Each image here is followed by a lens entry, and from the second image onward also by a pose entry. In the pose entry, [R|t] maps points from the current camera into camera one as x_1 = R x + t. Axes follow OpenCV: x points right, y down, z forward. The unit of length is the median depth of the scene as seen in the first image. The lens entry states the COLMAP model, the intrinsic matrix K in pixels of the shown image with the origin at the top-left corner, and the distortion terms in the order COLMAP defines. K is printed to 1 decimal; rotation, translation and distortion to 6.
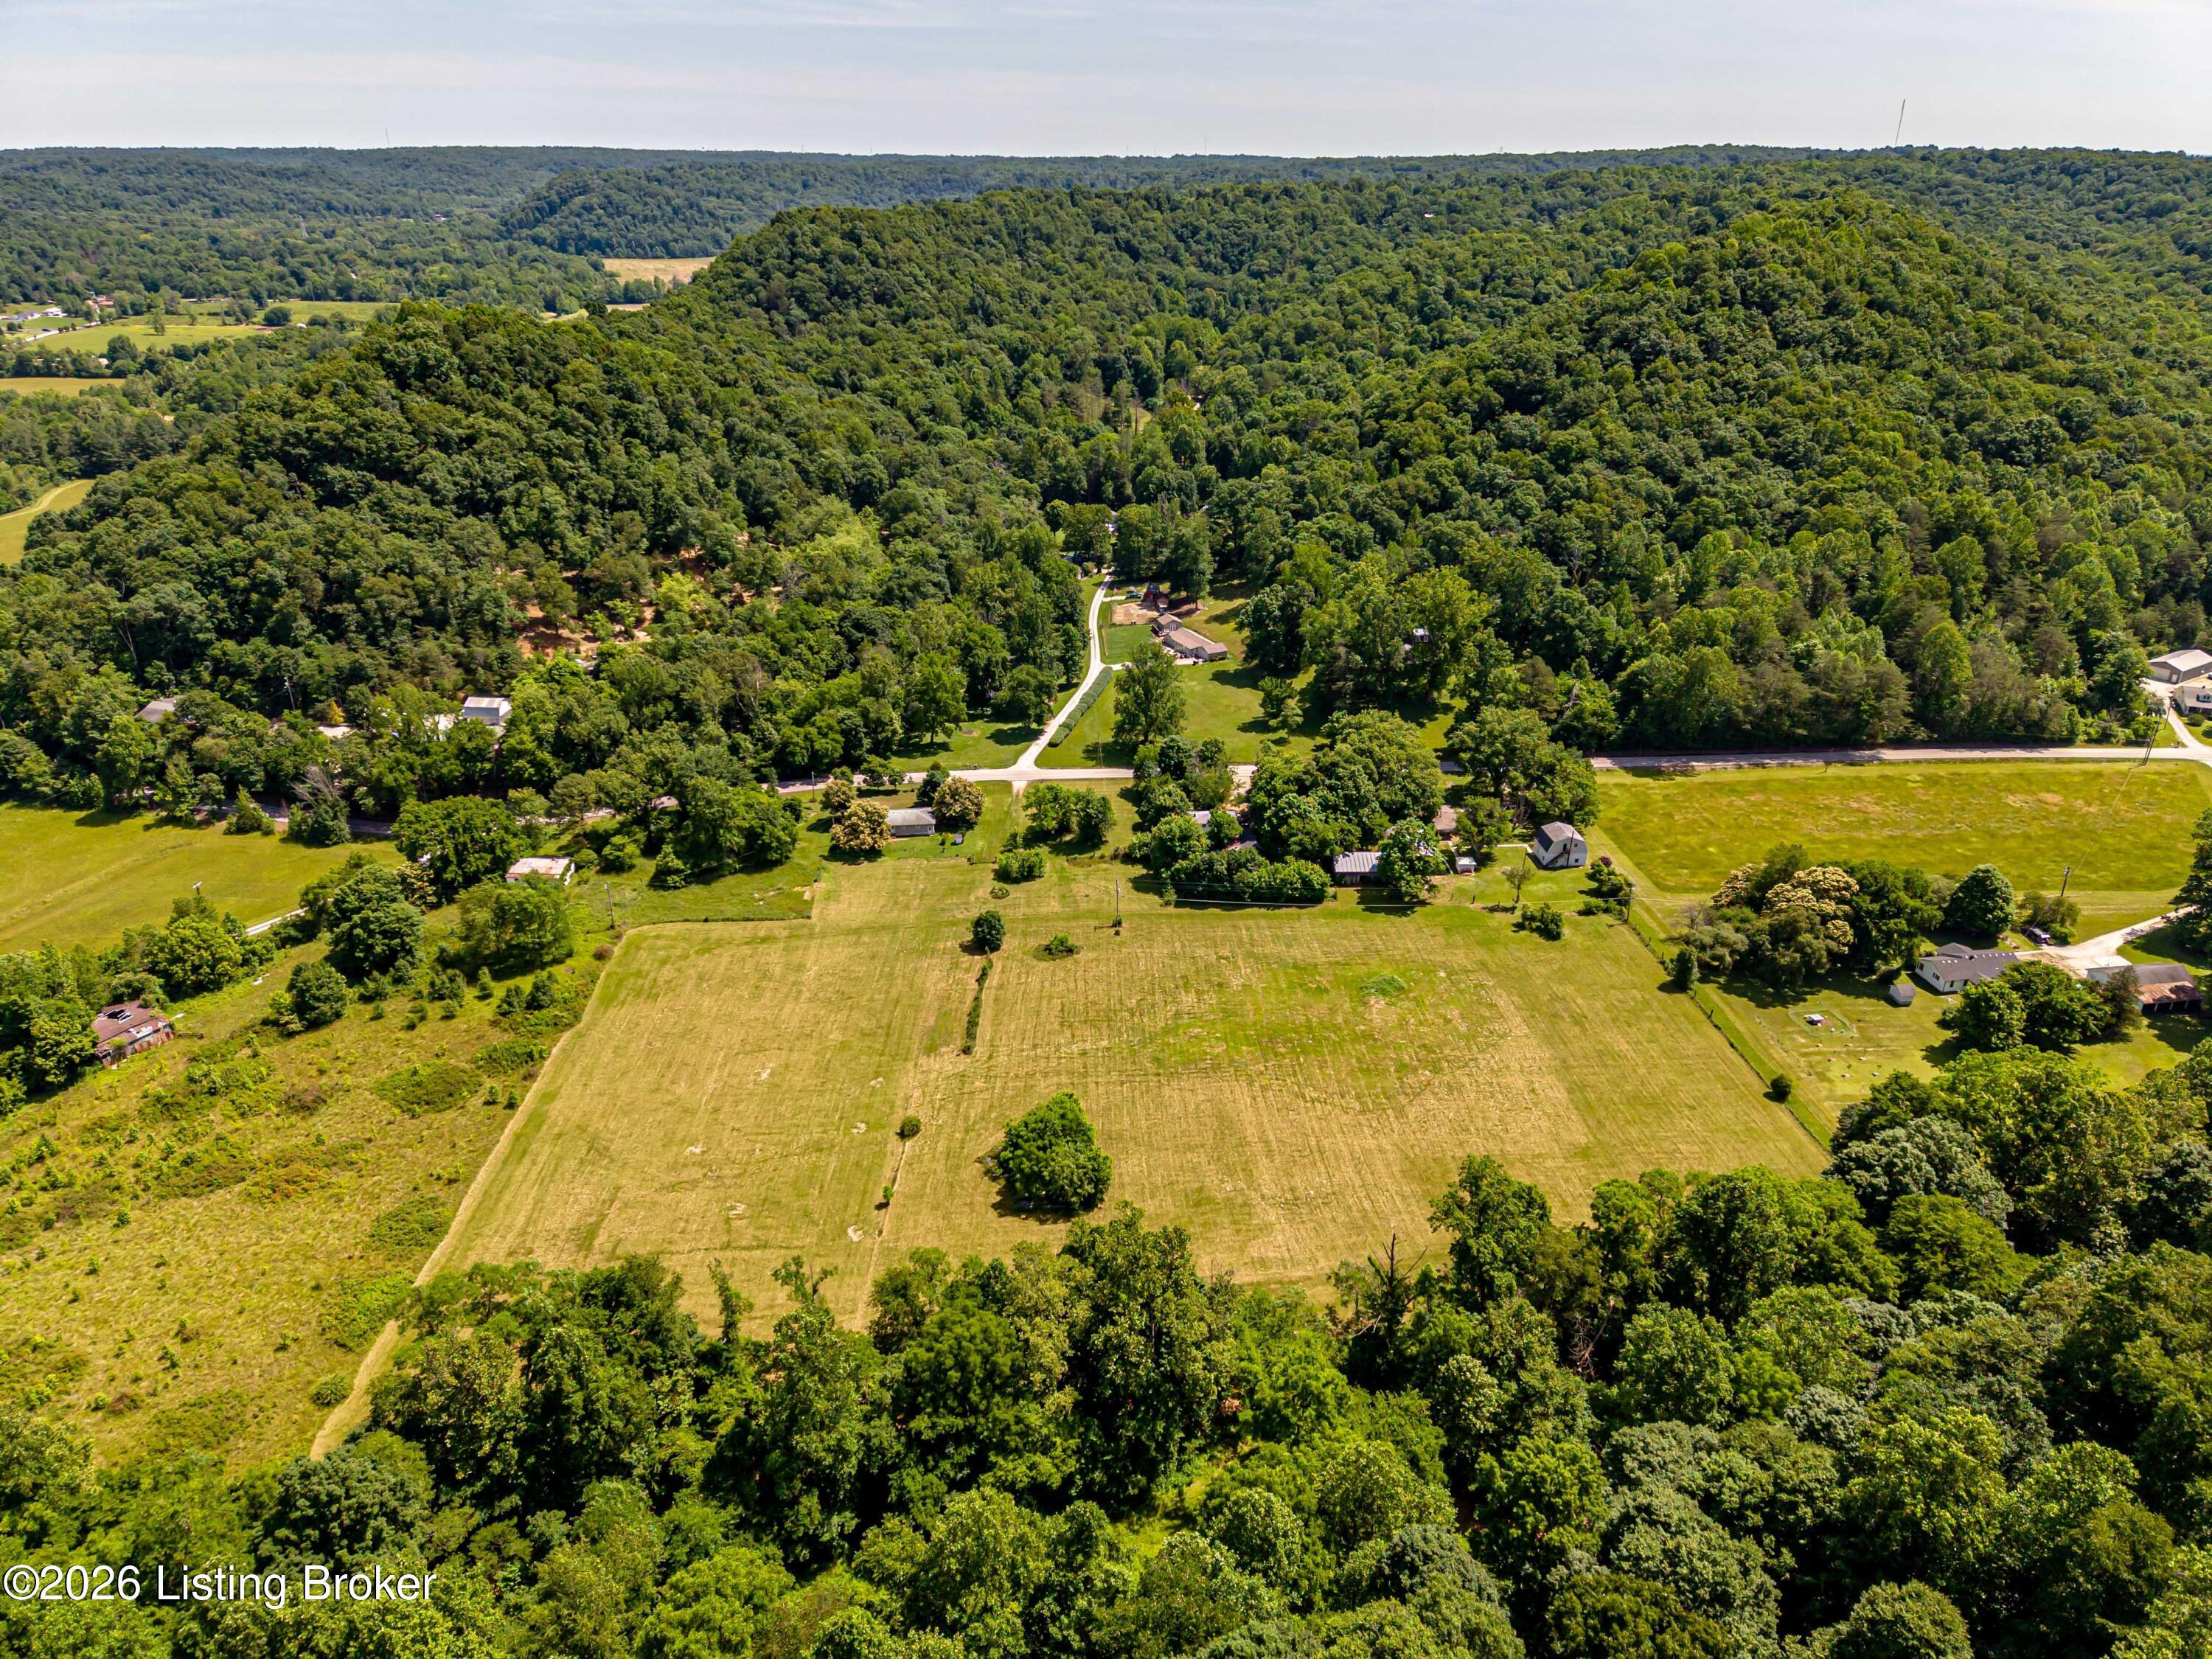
lens RADIAL K [[1402.3, 0, 1107.9], [0, 1402.3, 842.5], [0, 0, 1]] dist [0.242101, -0.232993]
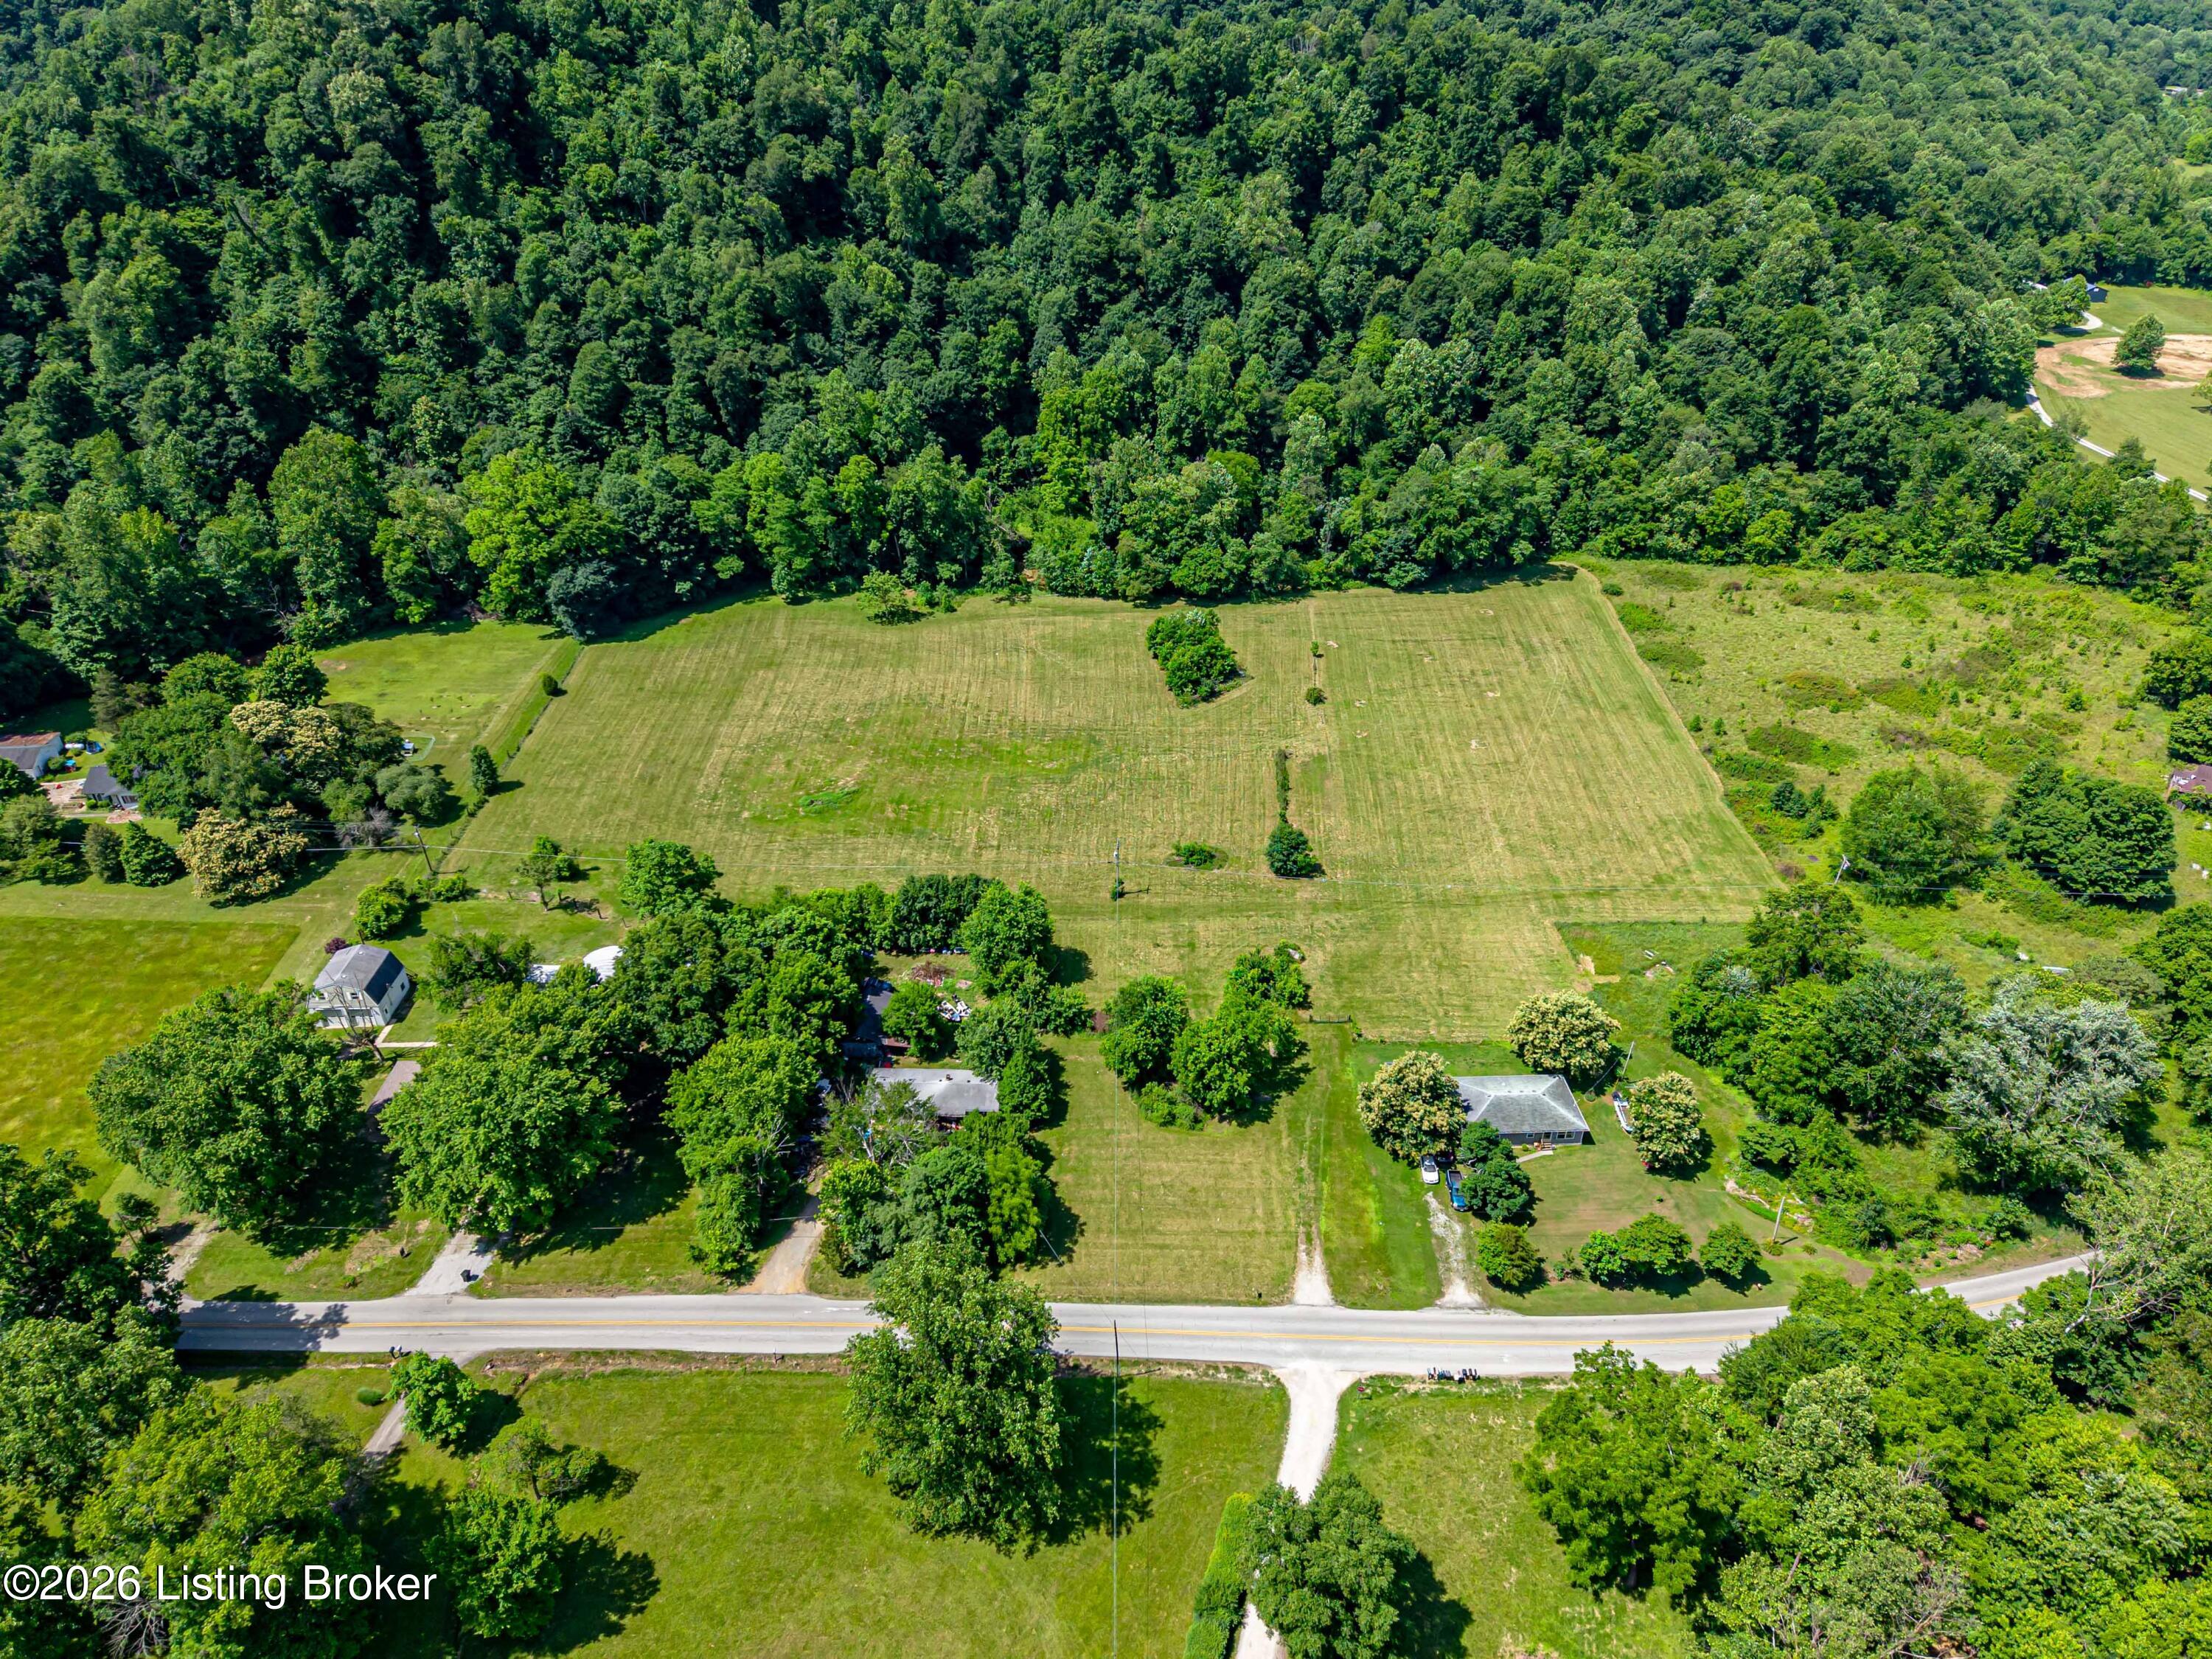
lens RADIAL K [[1402.3, 0, 1107.9], [0, 1402.3, 842.5], [0, 0, 1]] dist [0.242101, -0.232993]
pose [[-0.998304, -0.027607, 0.051248, -0.022352], [0.029236, 0.523494, 0.851527, -0.537675], [-0.050336, 0.851582, -0.521800, 1.253644]]
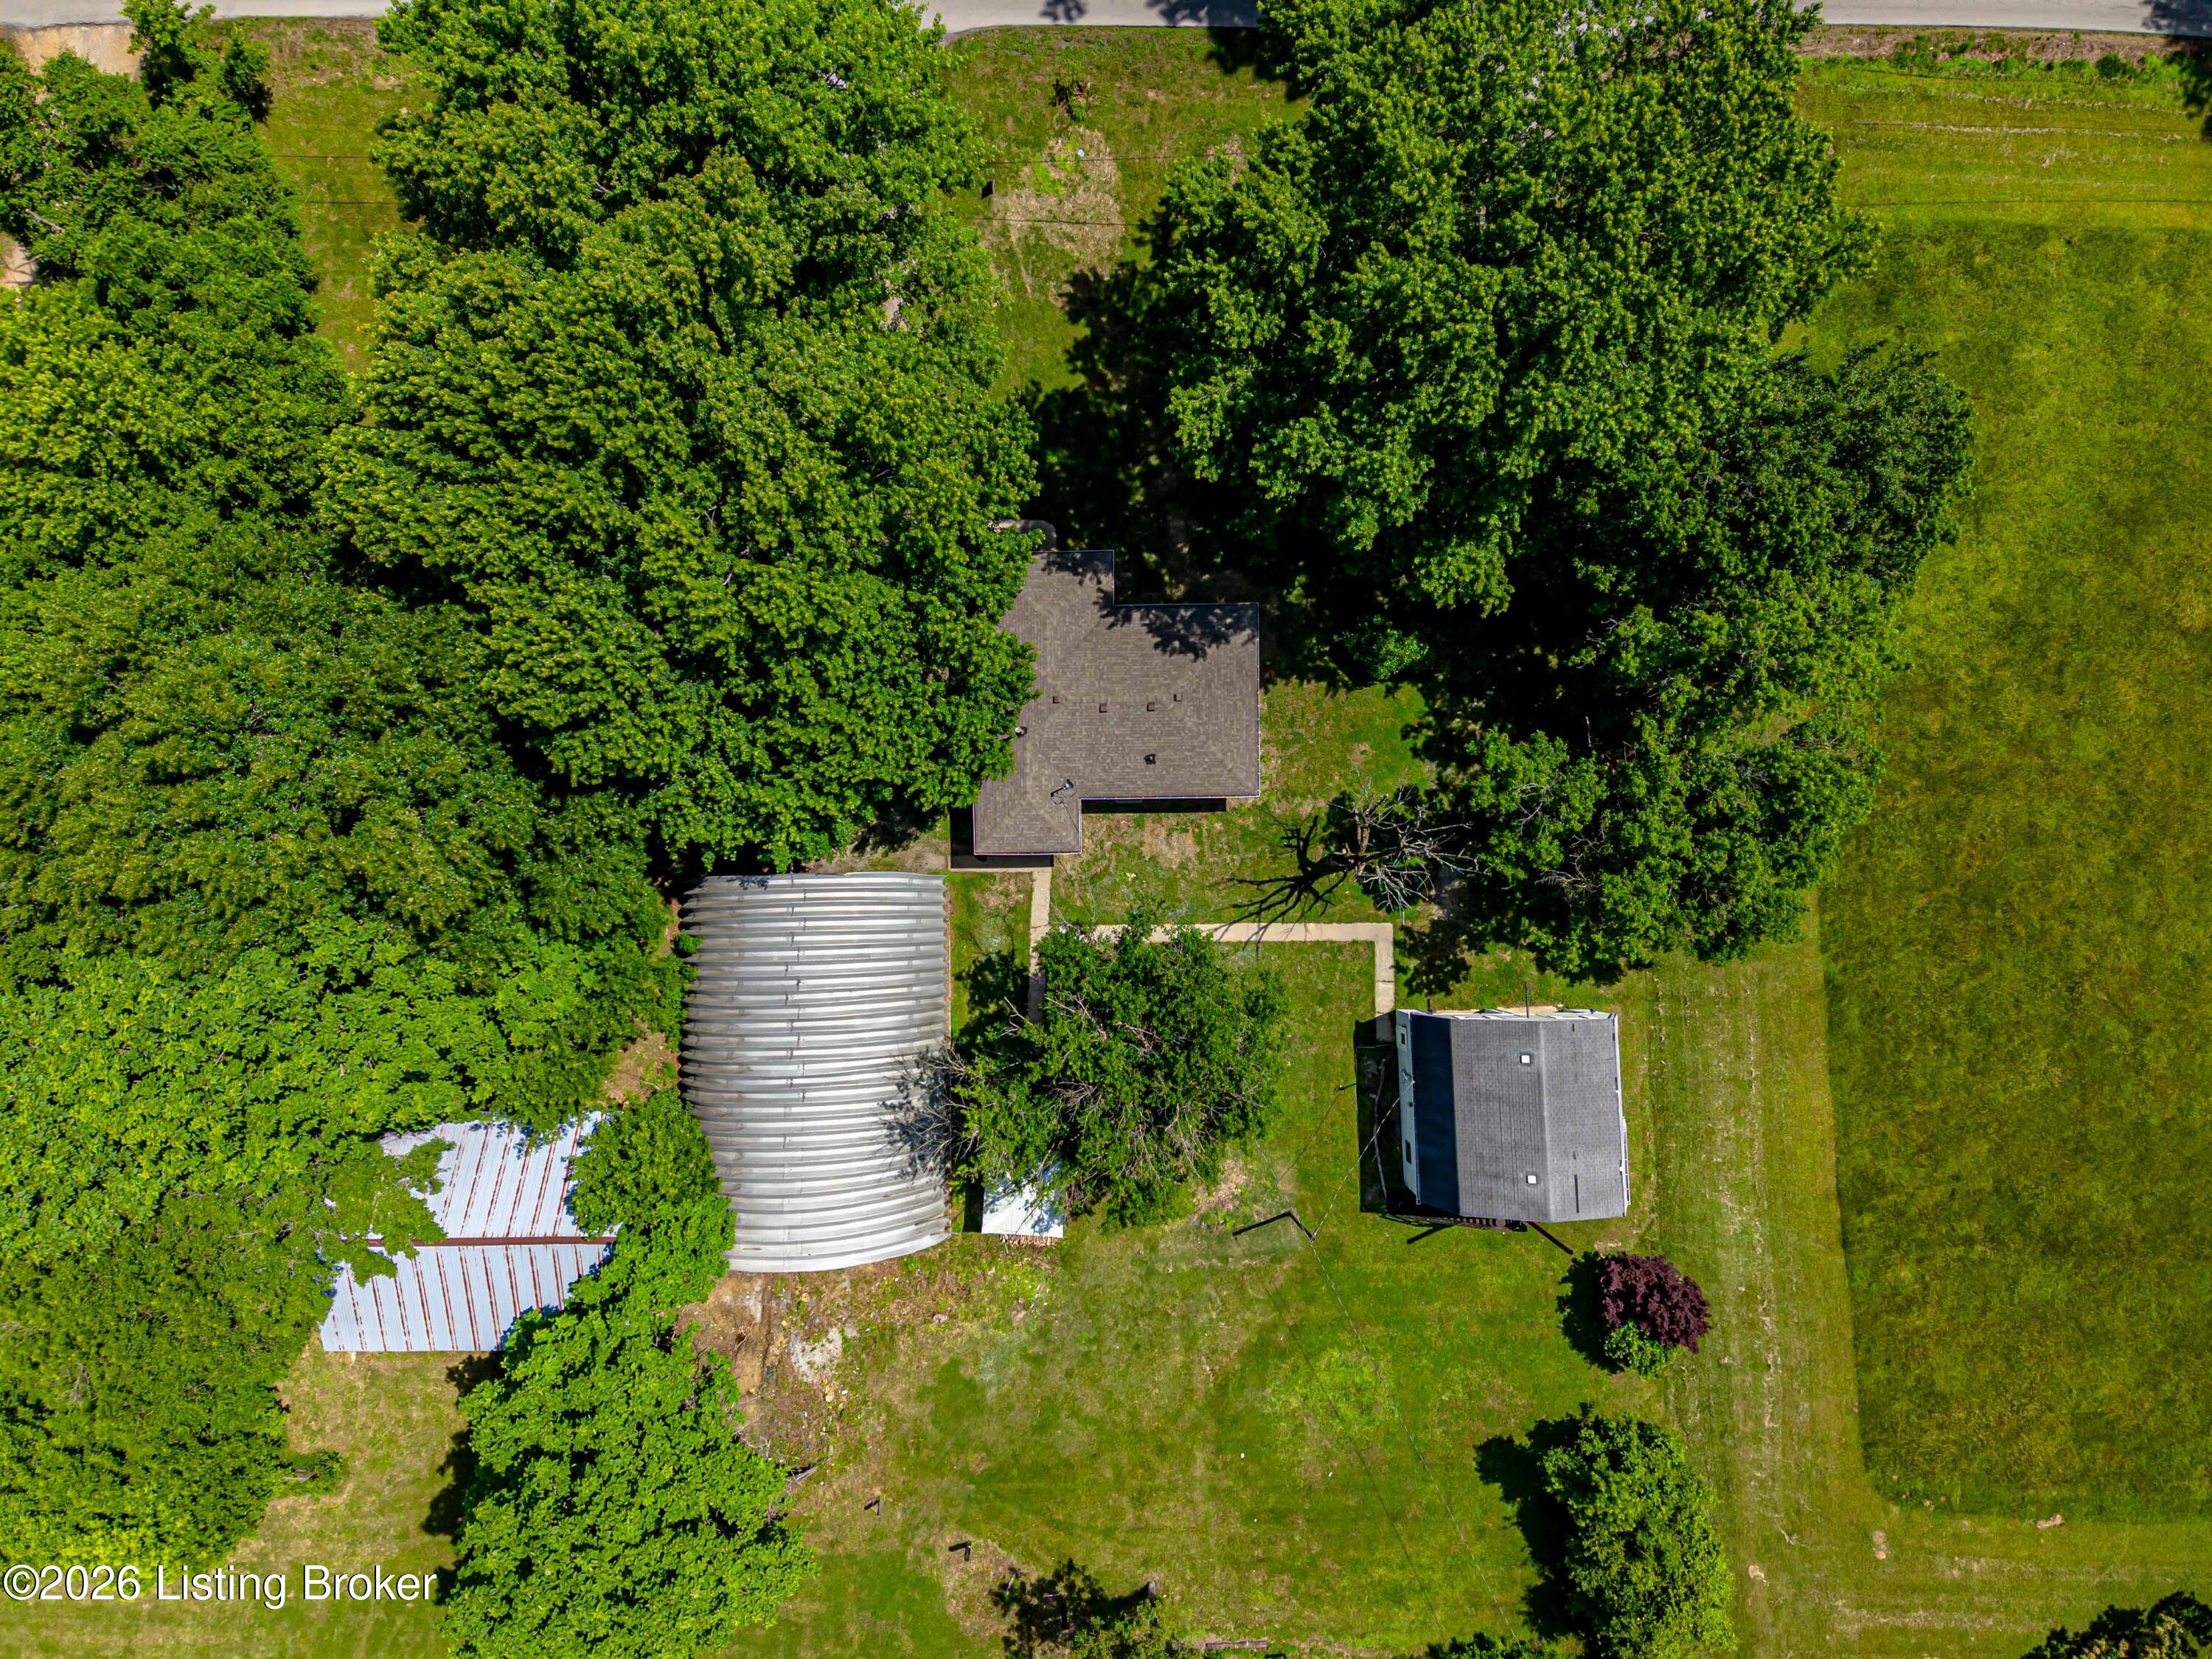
lens RADIAL K [[1388.0, 0, 1111.5], [0, 1388.0, 862.2], [0, 0, 1]] dist [0.229869, -0.217369]
pose [[0.999190, 0.038230, -0.012545, 0.264226], [-0.006126, 0.452706, 0.891639, -0.185956], [0.039767, -0.890840, 0.452574, 0.938996]]
